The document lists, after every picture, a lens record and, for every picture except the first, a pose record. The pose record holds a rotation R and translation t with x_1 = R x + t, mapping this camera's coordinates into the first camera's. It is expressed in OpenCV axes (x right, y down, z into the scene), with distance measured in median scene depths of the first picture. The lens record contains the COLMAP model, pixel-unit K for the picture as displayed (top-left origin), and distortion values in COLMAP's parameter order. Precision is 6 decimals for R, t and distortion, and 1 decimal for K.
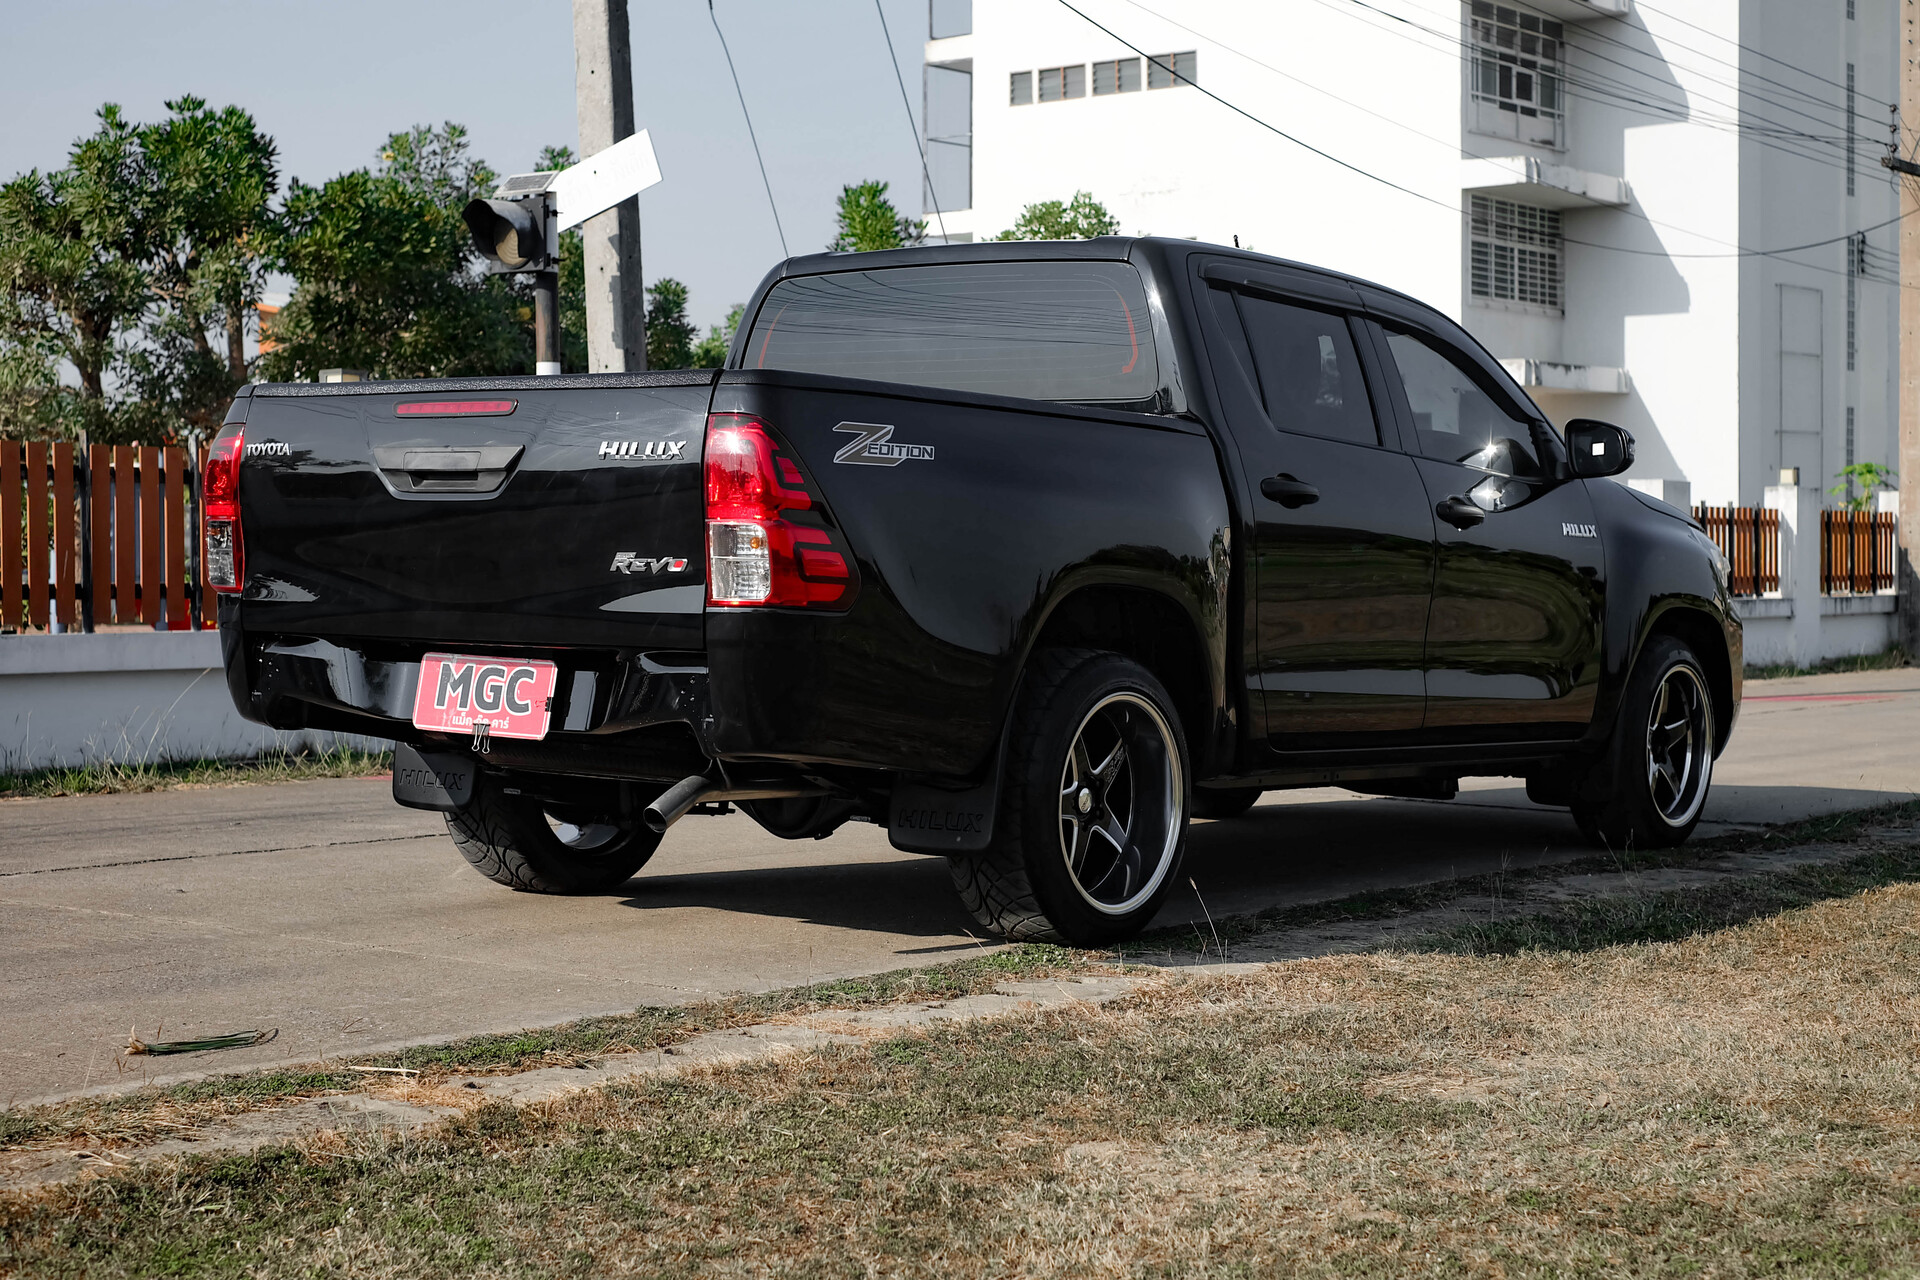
lens RADIAL K [[3059.2, 0, 960.0], [0, 3059.2, 640.0], [0, 0, 1]] dist [-0.060856, 0.080630]
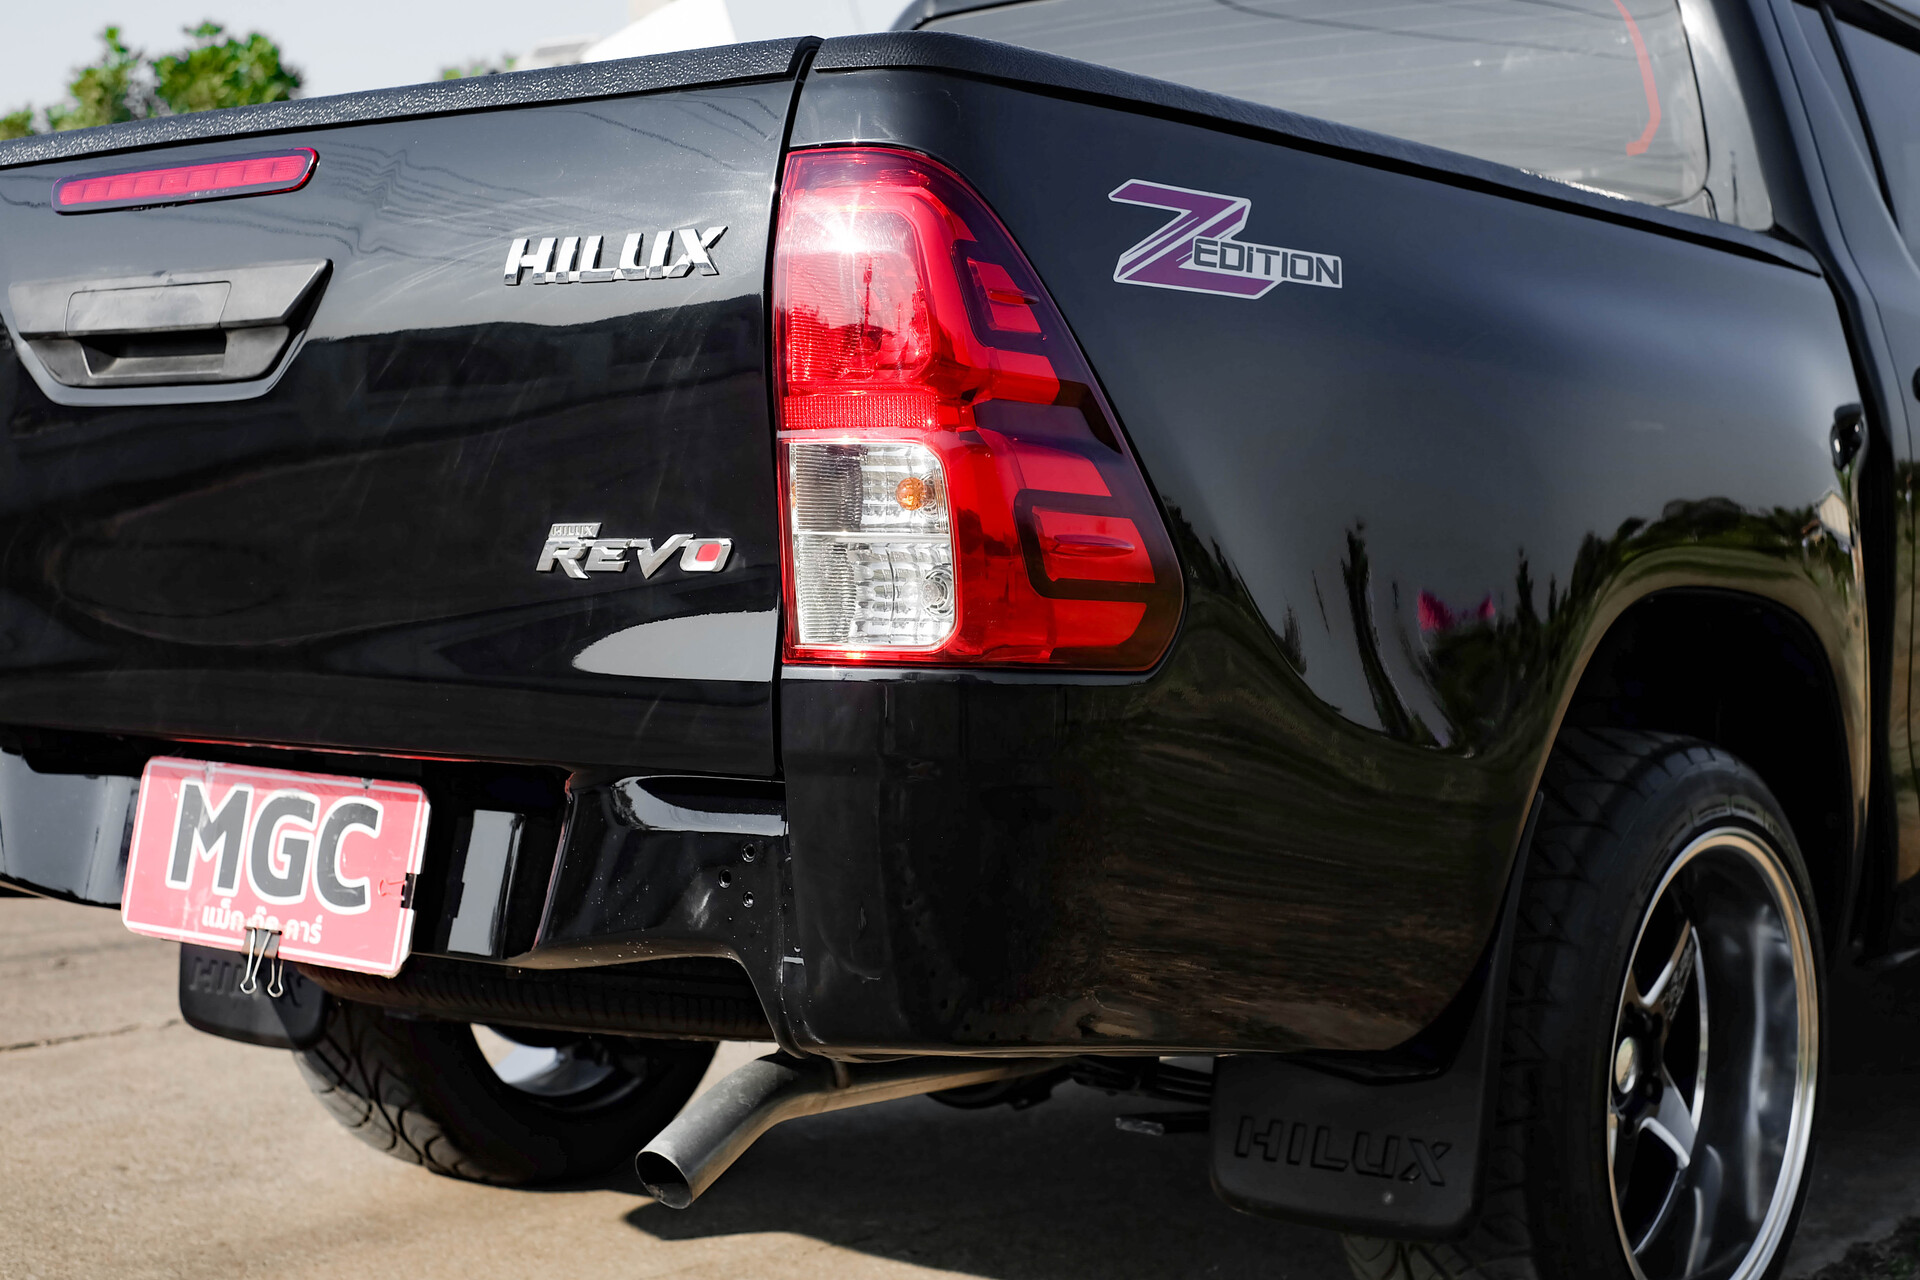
lens RADIAL K [[3059.2, 0, 960.0], [0, 3059.2, 640.0], [0, 0, 1]] dist [-0.060856, 0.080630]
pose [[0.999502, -0.007939, -0.030525, -0.046556], [0.008145, 0.999945, 0.006624, -0.015276], [0.030470, -0.006869, 0.999512, 0.586630]]
